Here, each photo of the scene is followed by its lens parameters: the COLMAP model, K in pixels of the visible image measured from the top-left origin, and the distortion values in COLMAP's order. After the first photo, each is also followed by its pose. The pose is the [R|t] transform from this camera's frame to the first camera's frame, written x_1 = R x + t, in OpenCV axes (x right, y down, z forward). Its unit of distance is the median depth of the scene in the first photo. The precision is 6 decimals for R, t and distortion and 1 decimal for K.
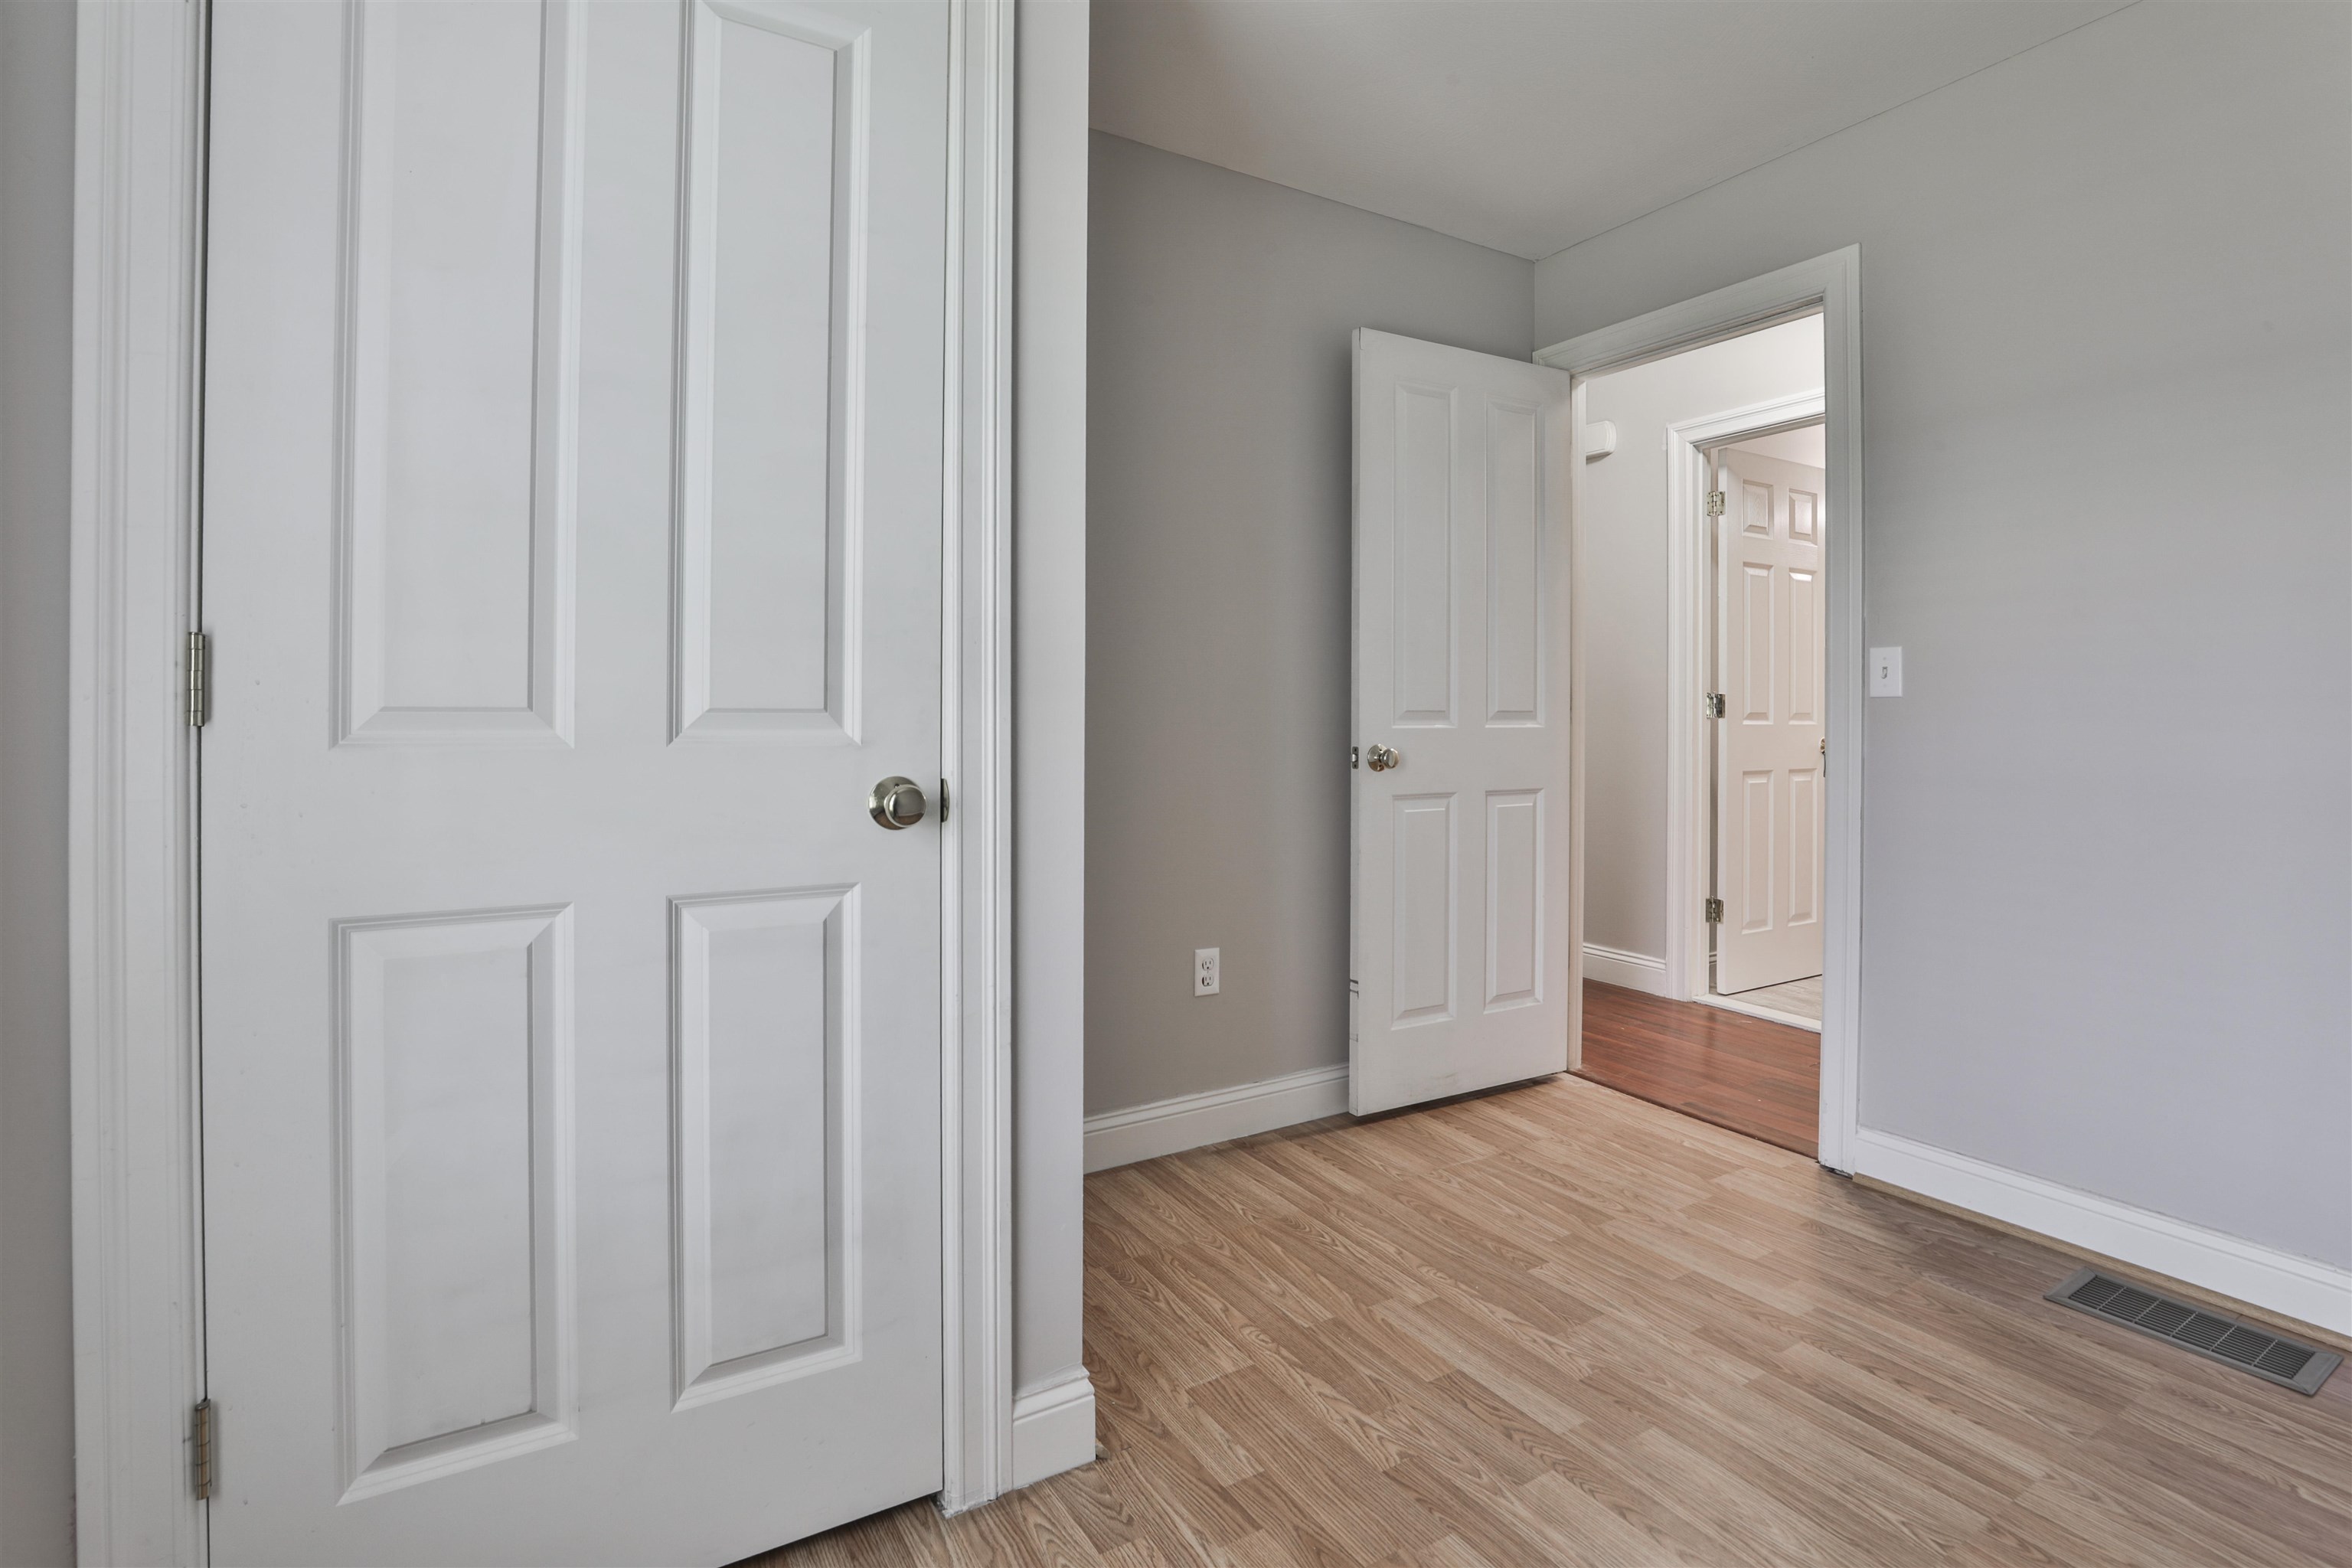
lens RADIAL K [[1109.2, 0, 1198.8], [0, 1109.2, 767.1], [0, 0, 1]] dist [-0.042159, 0.011200]
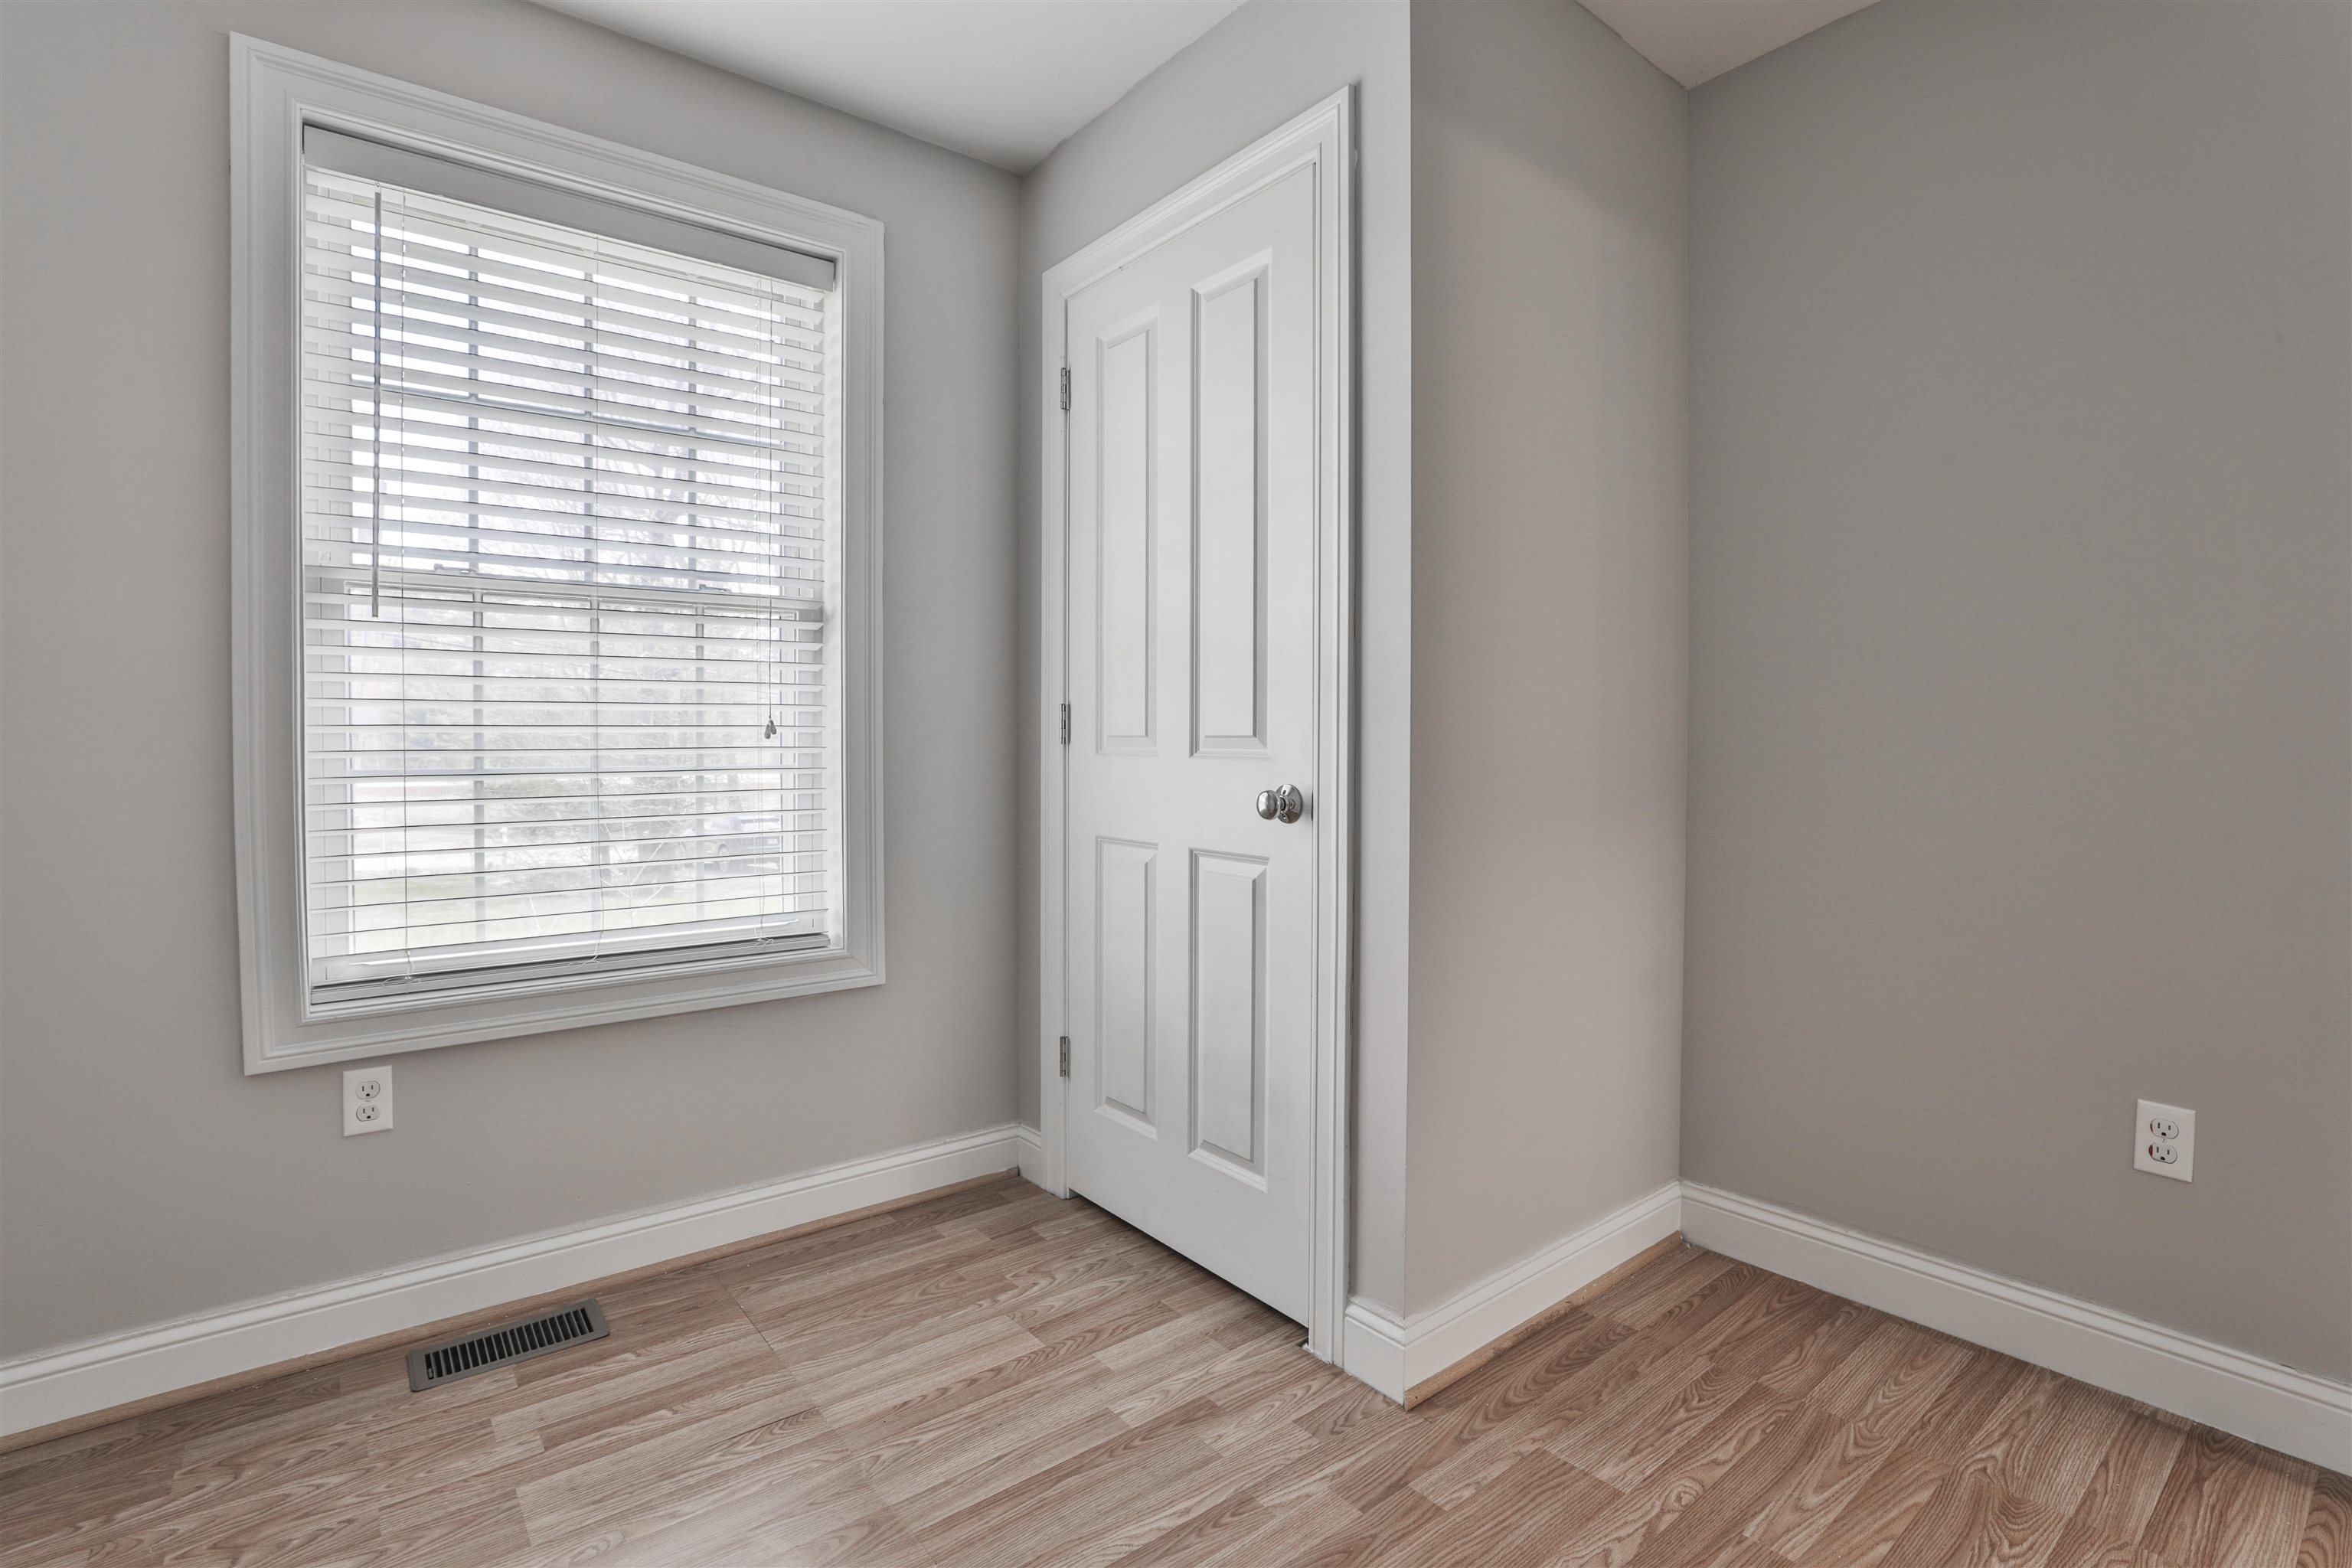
lens RADIAL K [[1109.2, 0, 1181.8], [0, 1109.2, 737.0], [0, 0, 1]] dist [-0.042159, 0.011200]
pose [[0.144876, -0.000916, -0.989449, 1.019727], [-0.051089, 0.998659, -0.008405, -0.032180], [0.988130, 0.051767, 0.144635, 0.600487]]
